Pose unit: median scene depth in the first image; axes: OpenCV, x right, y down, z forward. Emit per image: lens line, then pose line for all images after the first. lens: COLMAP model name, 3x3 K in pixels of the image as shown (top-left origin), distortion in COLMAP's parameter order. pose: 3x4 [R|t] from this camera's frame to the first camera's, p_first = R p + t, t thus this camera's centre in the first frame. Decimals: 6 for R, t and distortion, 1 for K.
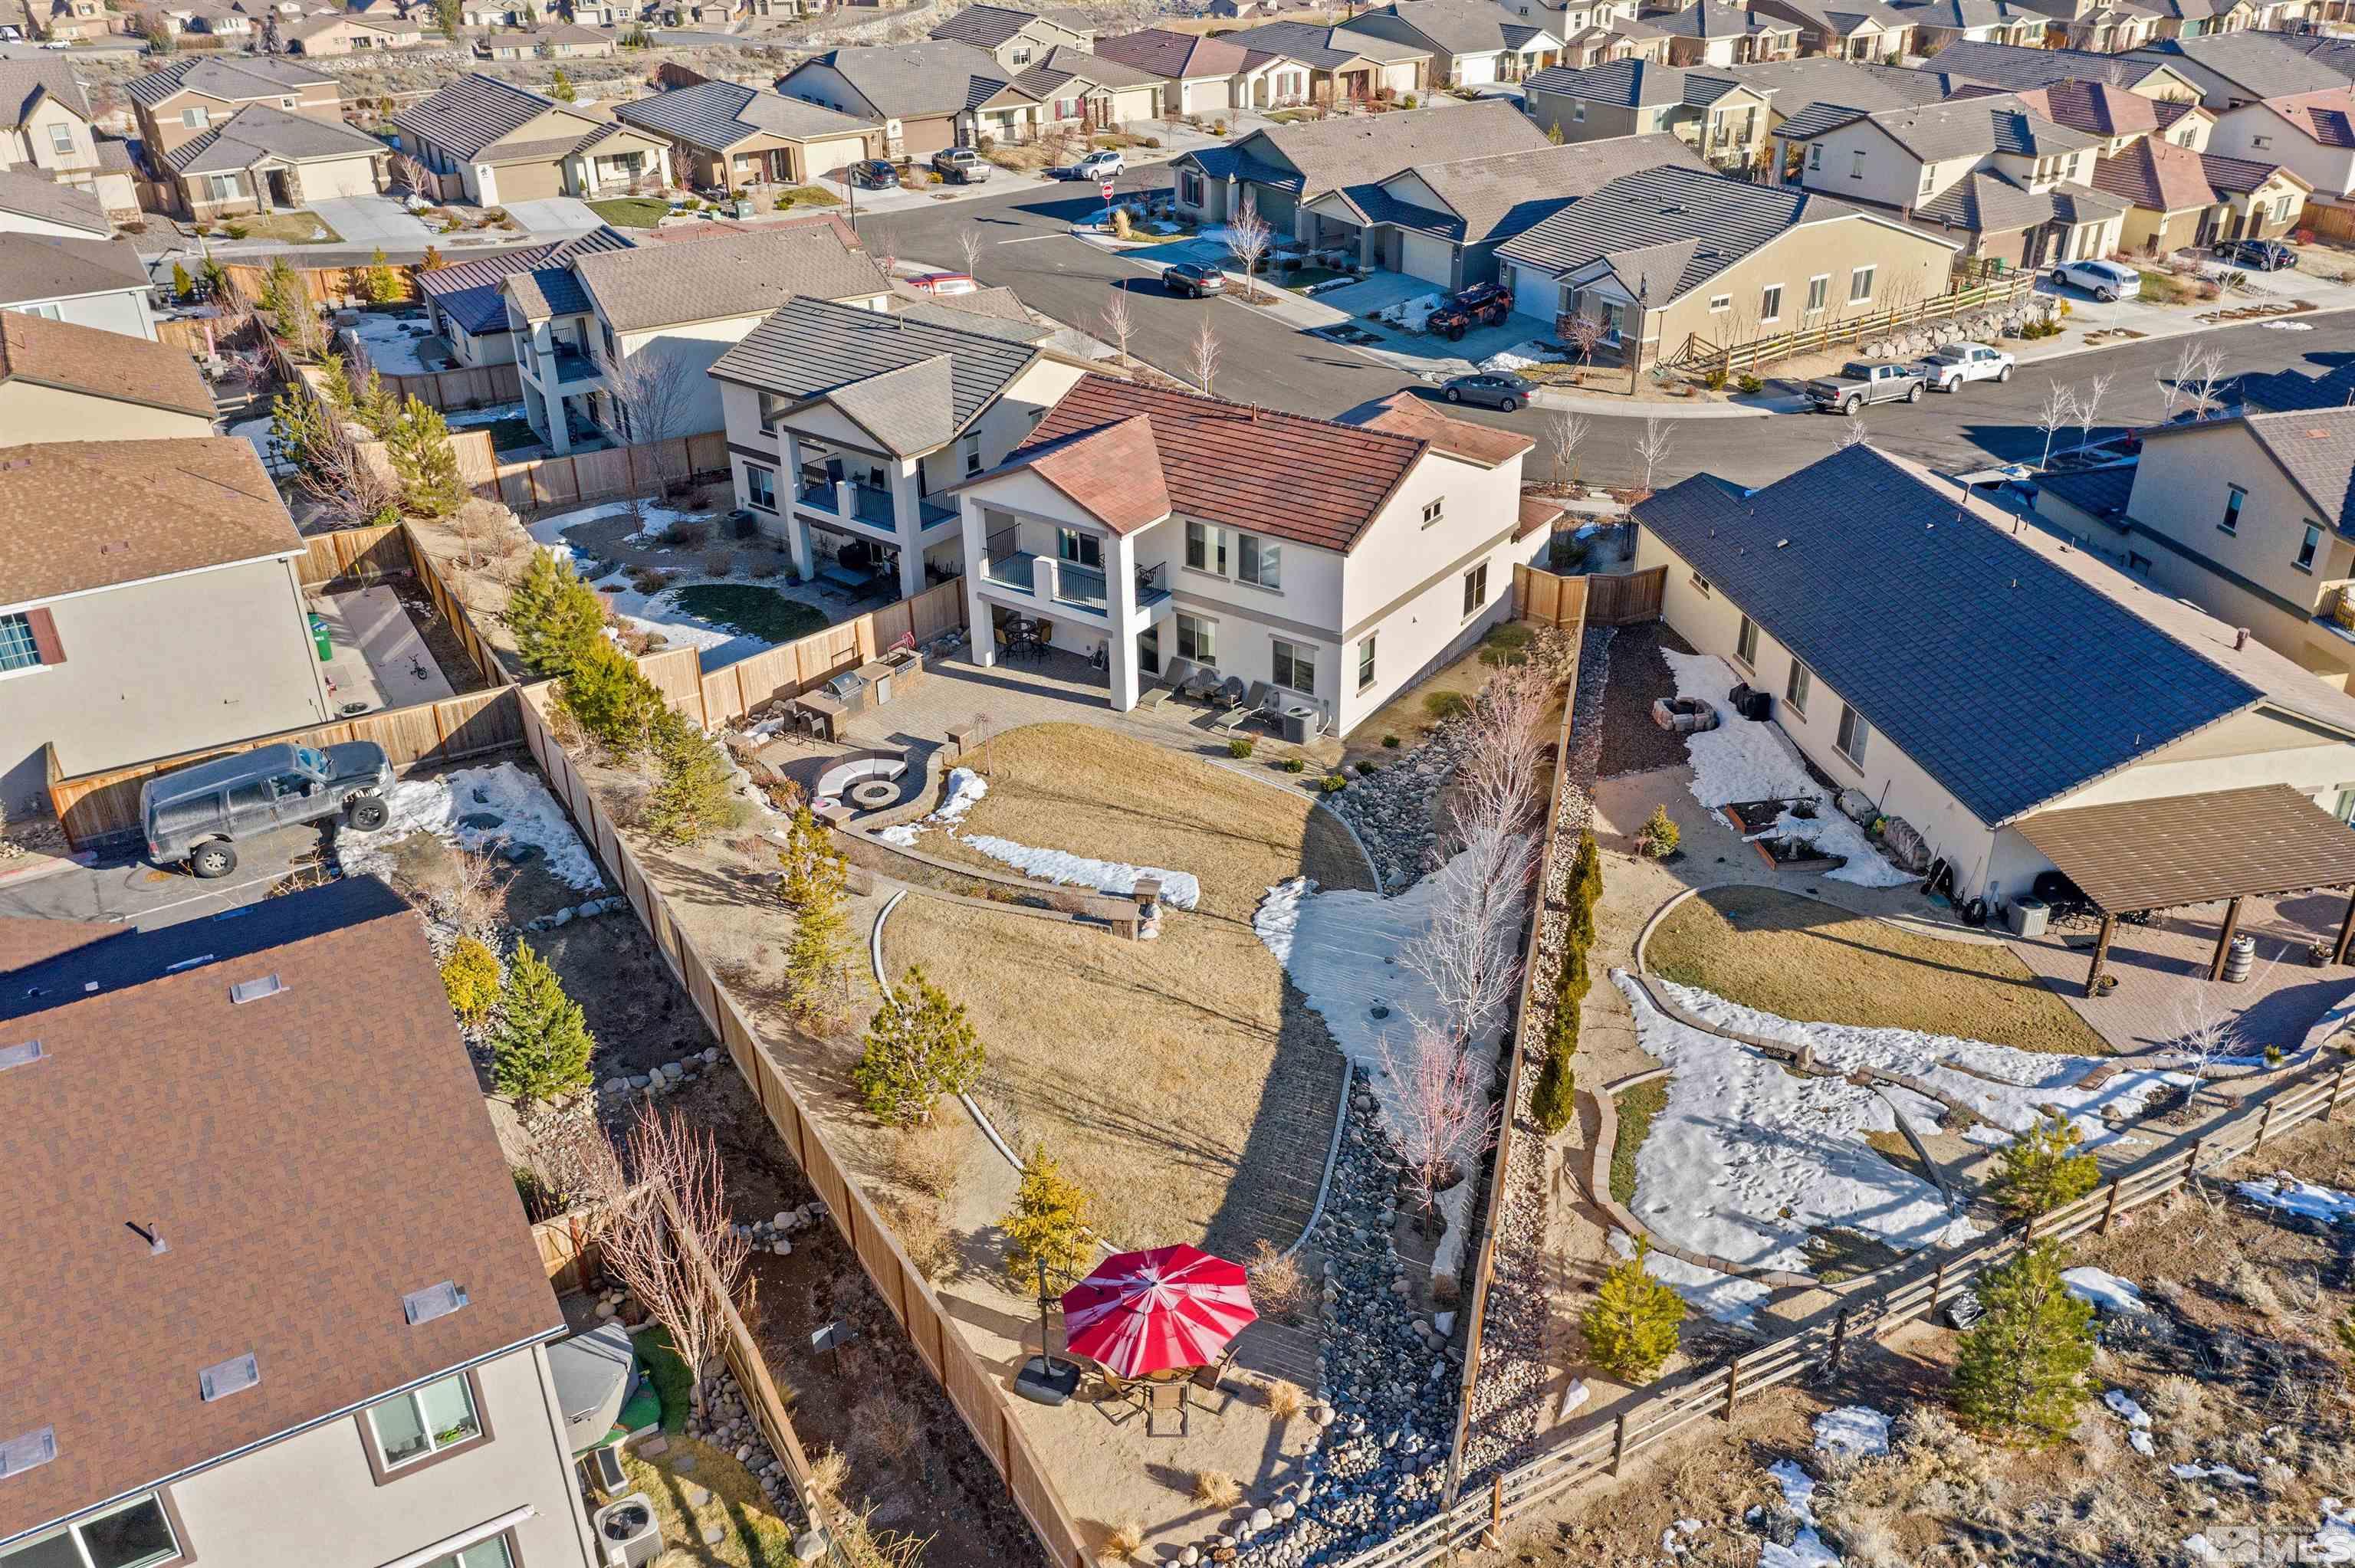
lens RADIAL K [[1882.5, 0, 1177.5], [0, 1882.5, 784.0], [0, 0, 1]] dist [0.003369, 0.000727]
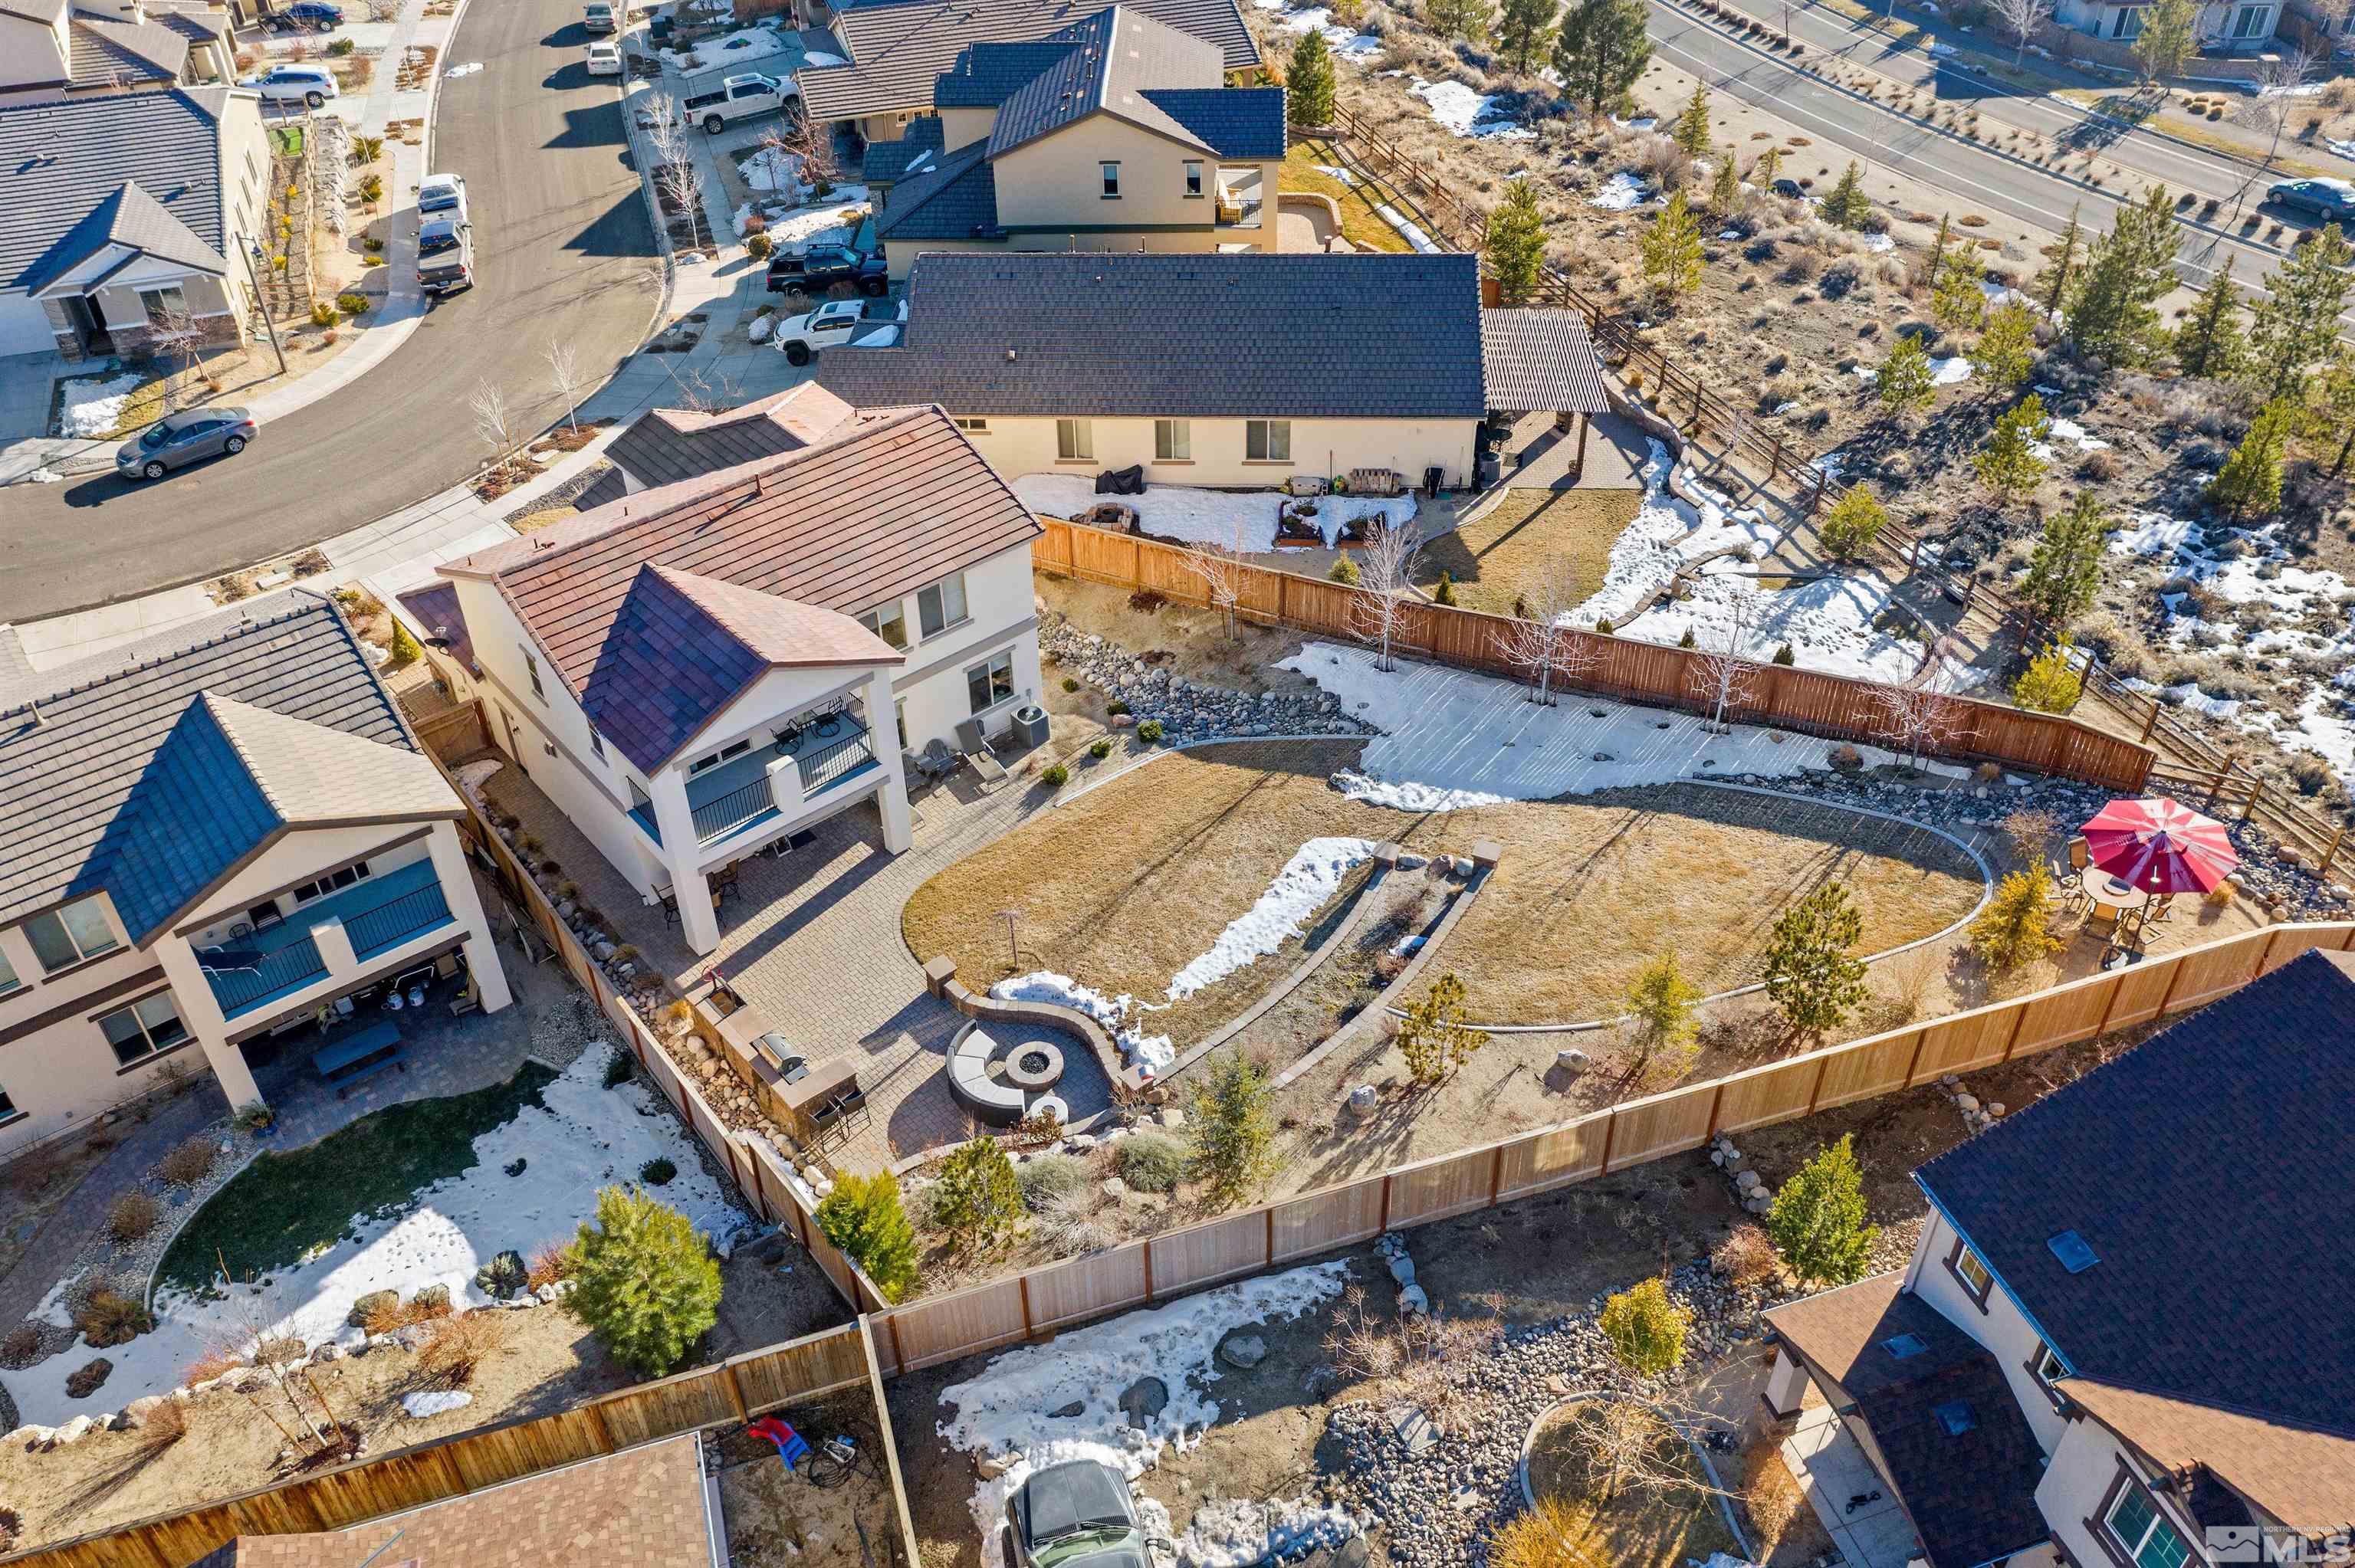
lens RADIAL K [[1882.5, 0, 1177.5], [0, 1882.5, 784.0], [0, 0, 1]] dist [0.003369, 0.000727]
pose [[0.230225, -0.596379, 0.768979, -0.722838], [0.481788, 0.756418, 0.442395, -0.428460], [-0.845504, 0.268634, 0.461474, 0.564105]]
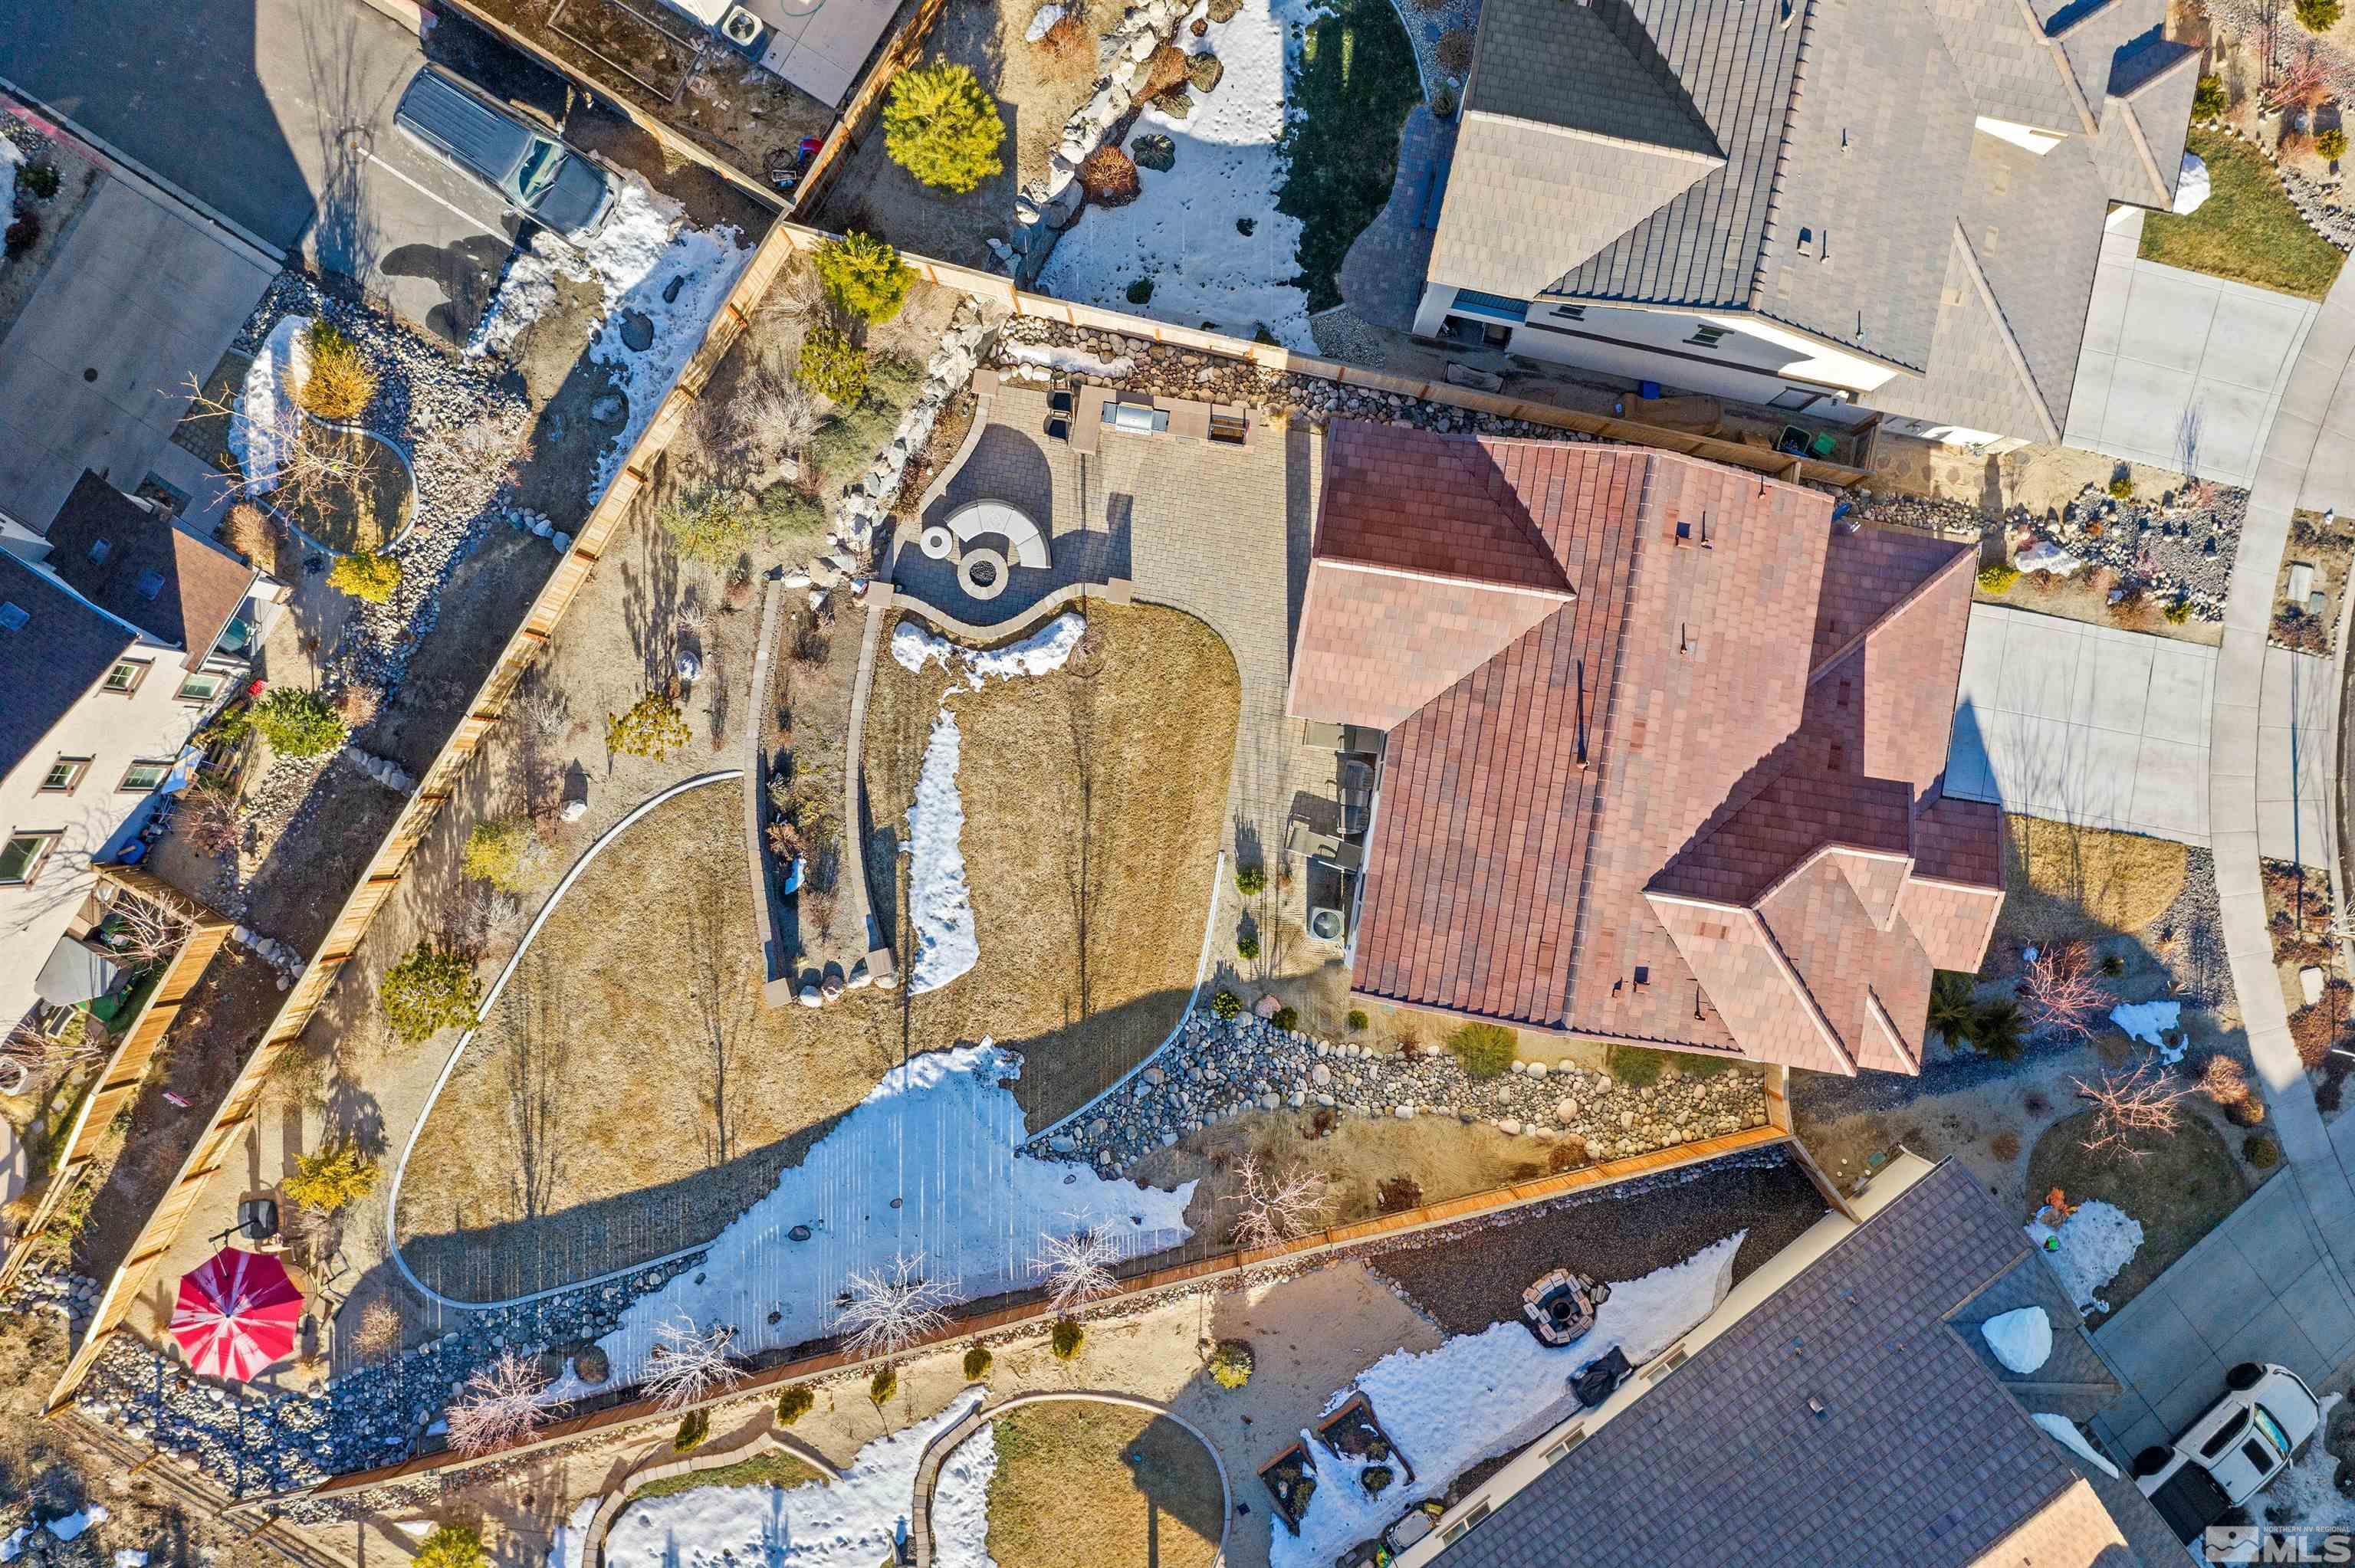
lens RADIAL K [[1853.2, 0, 1137.0], [0, 1853.2, 745.8], [0, 0, 1]] dist [-0.005982, 0.004525]
pose [[0.456735, 0.889532, -0.011247, -0.040714], [-0.418288, 0.225896, 0.879776, -0.843268], [0.785130, -0.397120, 0.475255, 0.613573]]
